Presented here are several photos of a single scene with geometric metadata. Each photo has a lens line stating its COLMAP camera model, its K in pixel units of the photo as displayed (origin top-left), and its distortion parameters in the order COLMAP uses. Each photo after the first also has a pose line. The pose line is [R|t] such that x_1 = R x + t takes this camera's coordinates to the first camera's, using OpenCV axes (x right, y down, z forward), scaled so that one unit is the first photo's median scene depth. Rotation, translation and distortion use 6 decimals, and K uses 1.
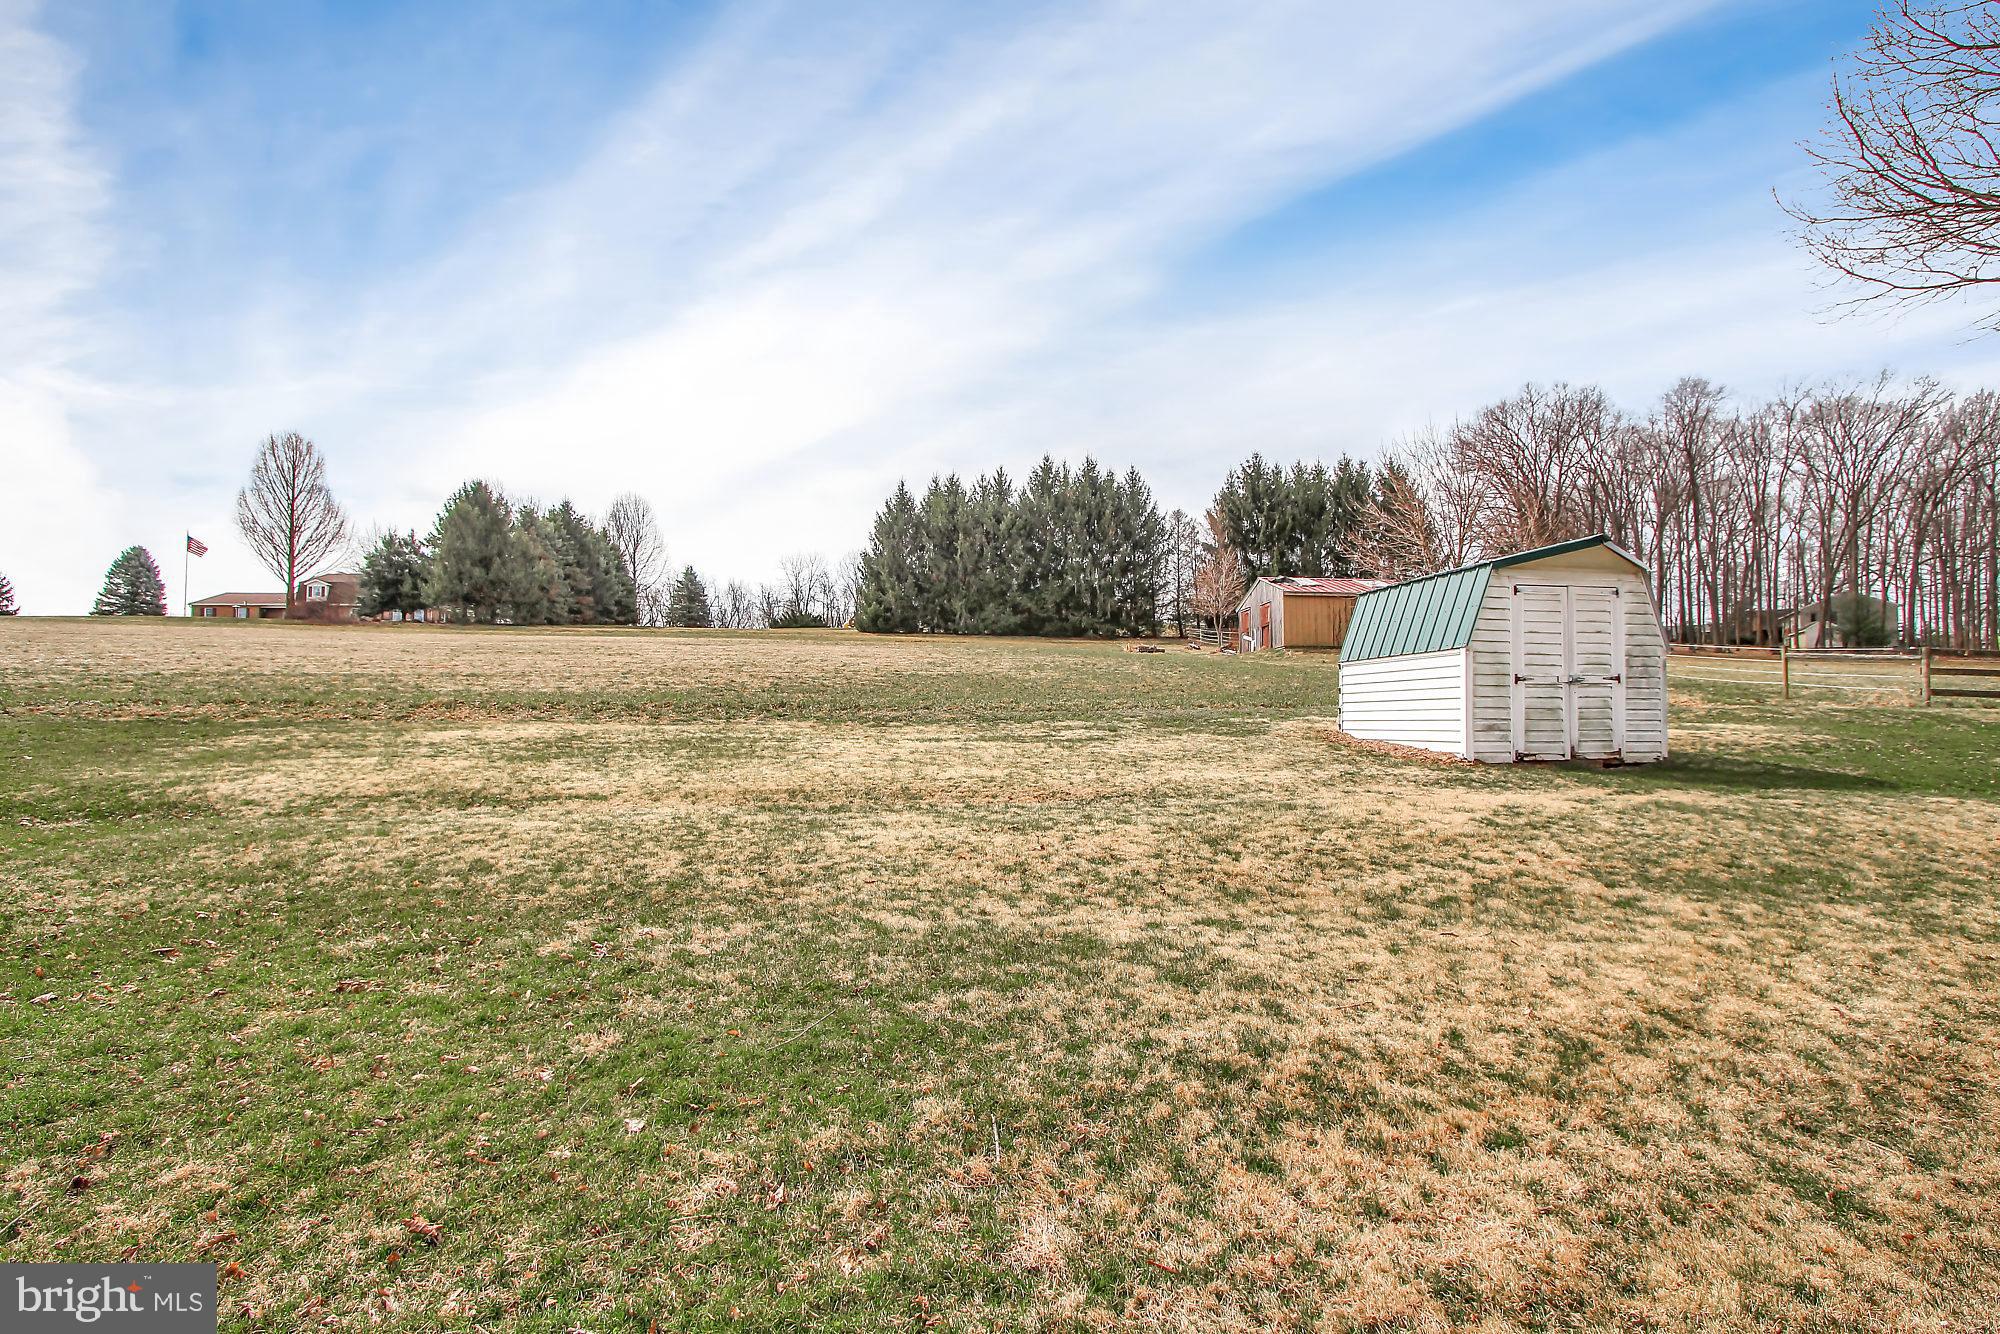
lens RADIAL K [[981.9, 0, 1012.4], [0, 981.9, 666.7], [0, 0, 1]] dist [-0.001572, 0.000047]
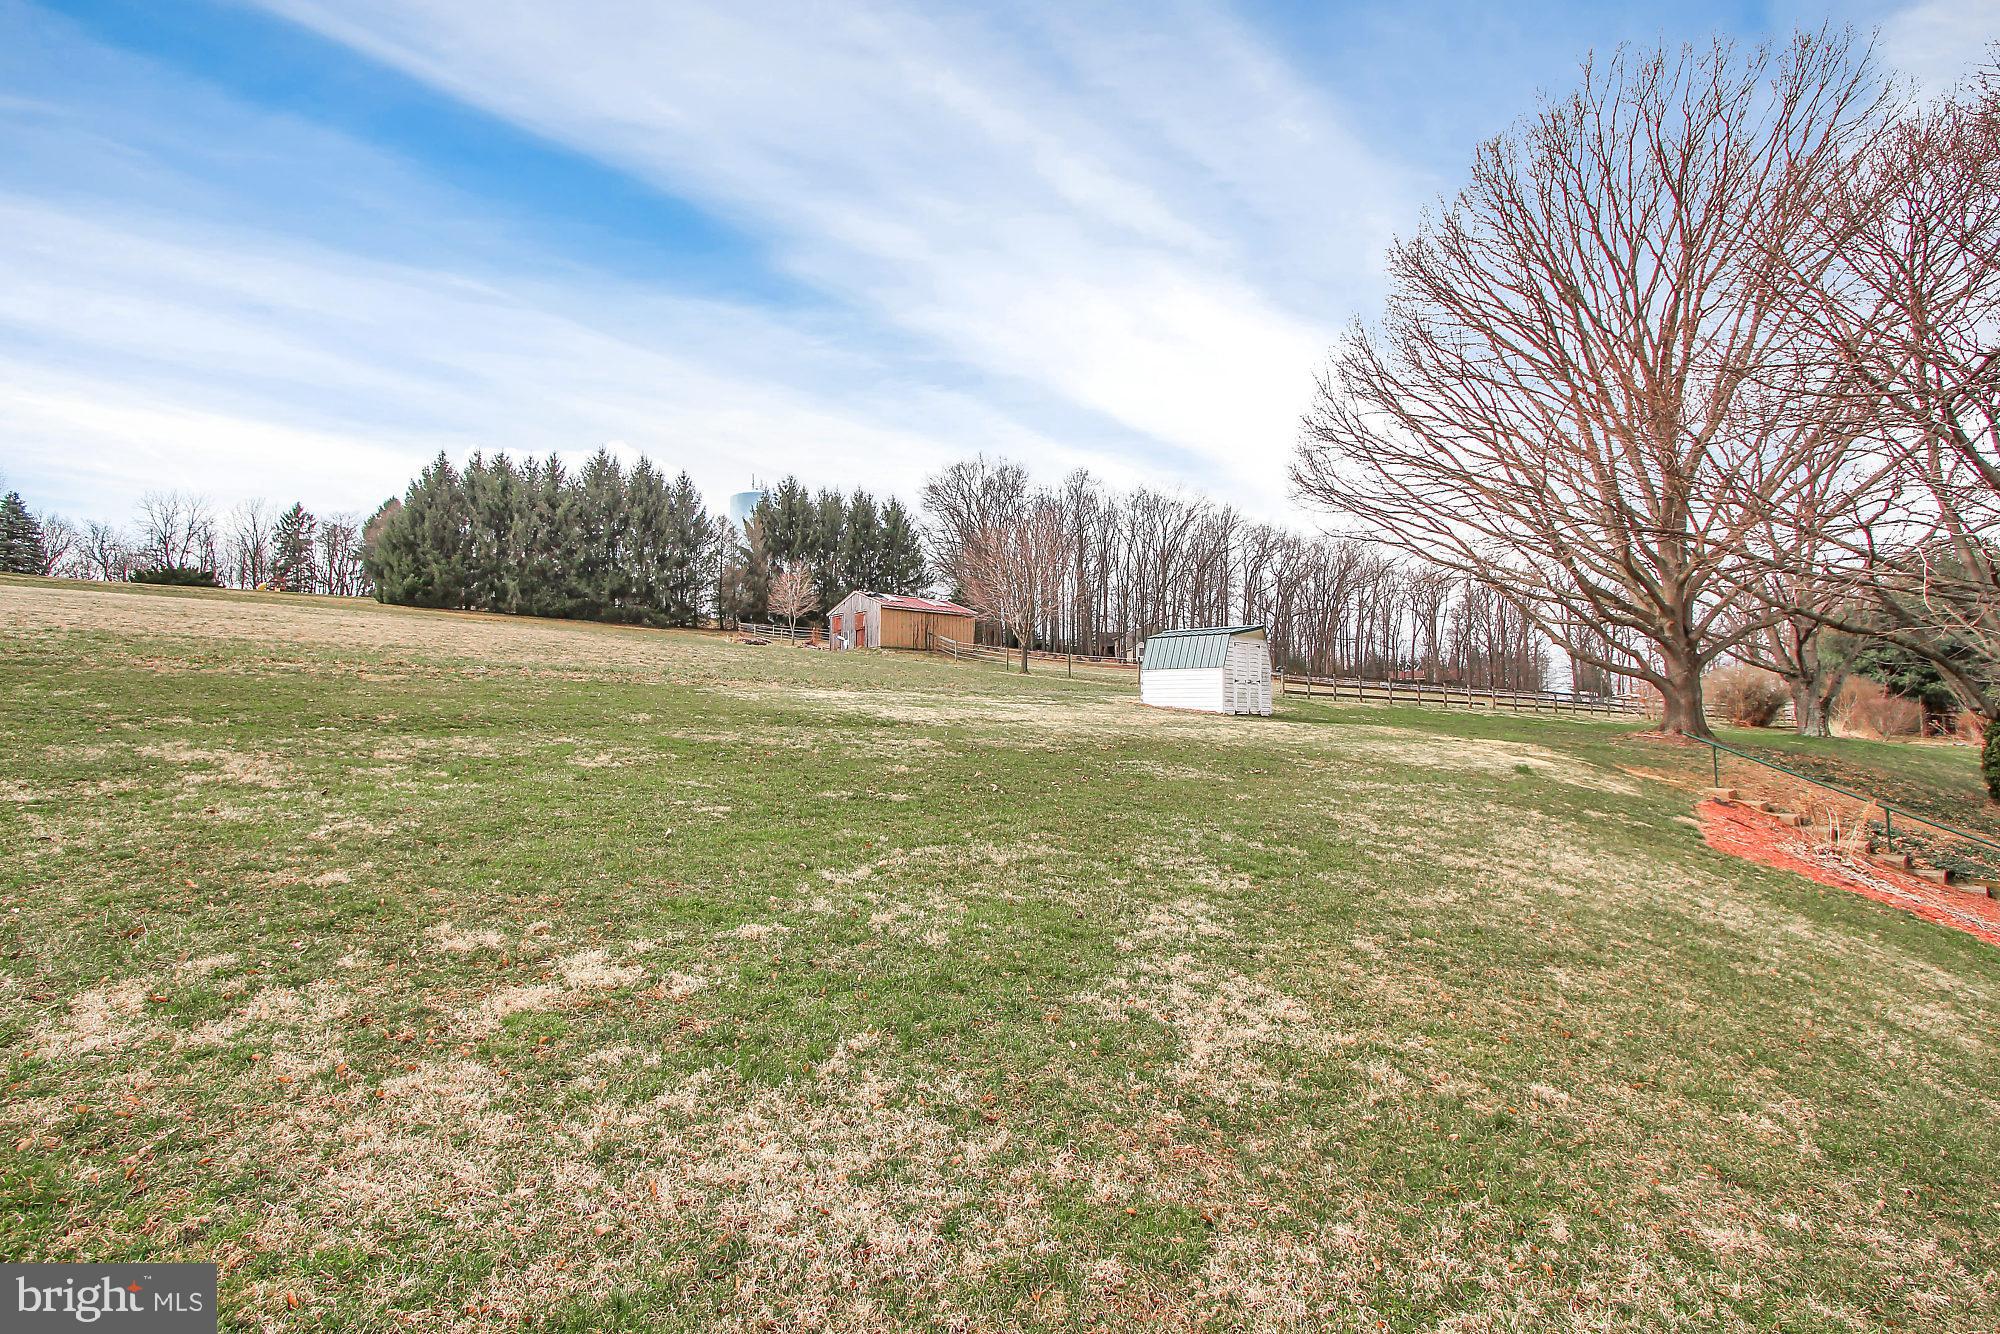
lens RADIAL K [[952.6, 0, 998.7], [0, 952.6, 626.9], [0, 0, 1]] dist [-0.001076, 0.000115]
pose [[0.830515, 0.061363, 0.553605, -0.167165], [-0.044558, 0.998047, -0.043781, 0.001101], [-0.555211, 0.011693, 0.831627, -0.083219]]
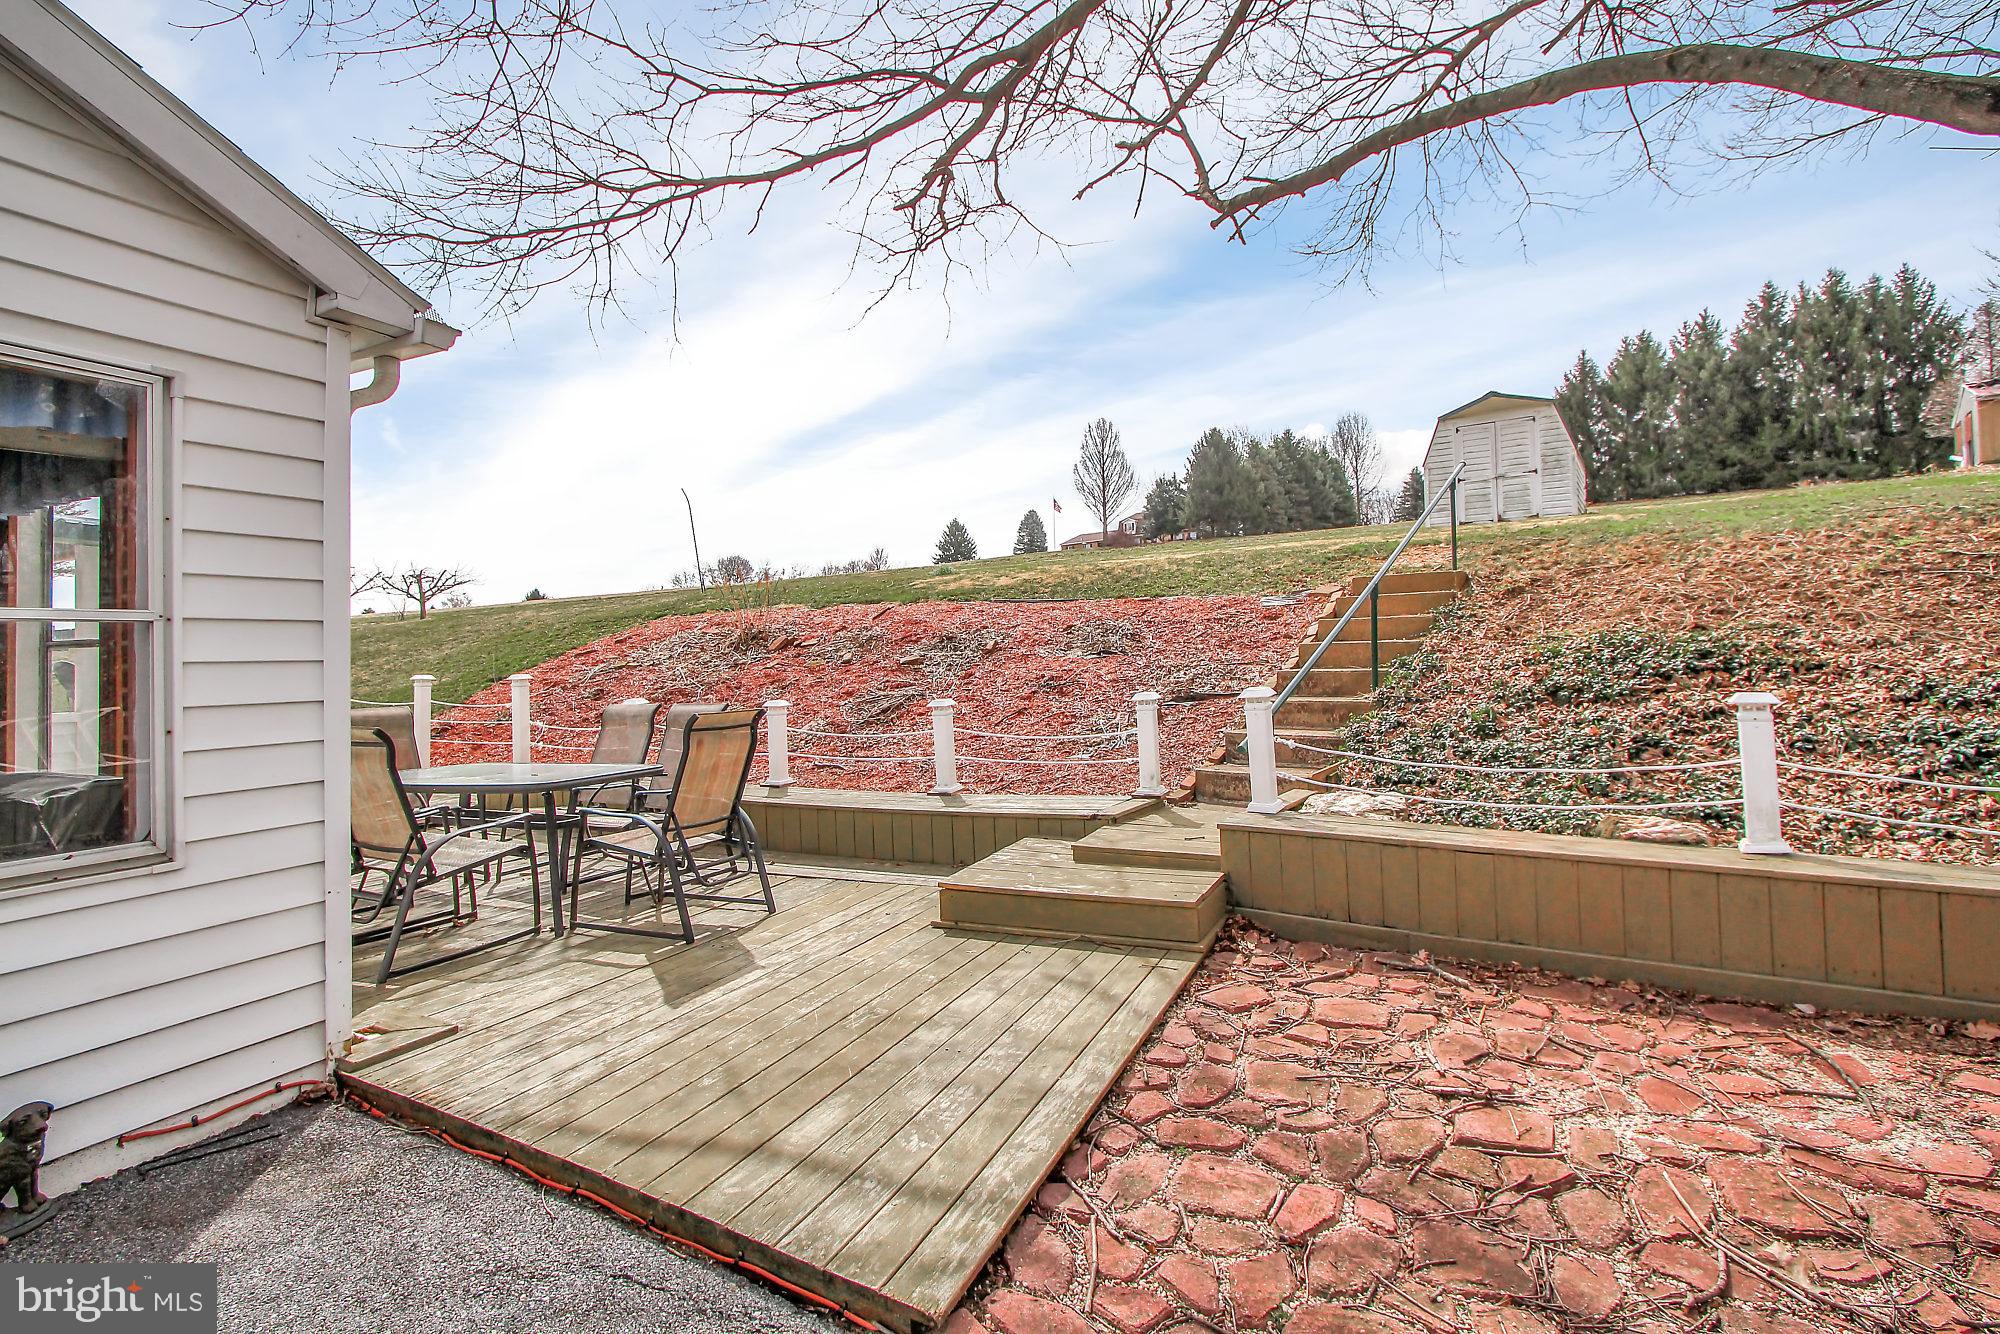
lens RADIAL K [[952.6, 0, 998.7], [0, 952.6, 626.9], [0, 0, 1]] dist [-0.001076, 0.000115]
pose [[0.698604, -0.032067, -0.714789, 0.153487], [0.071061, 0.997166, 0.024717, 0.023181], [0.711971, -0.068061, 0.698903, -0.107222]]
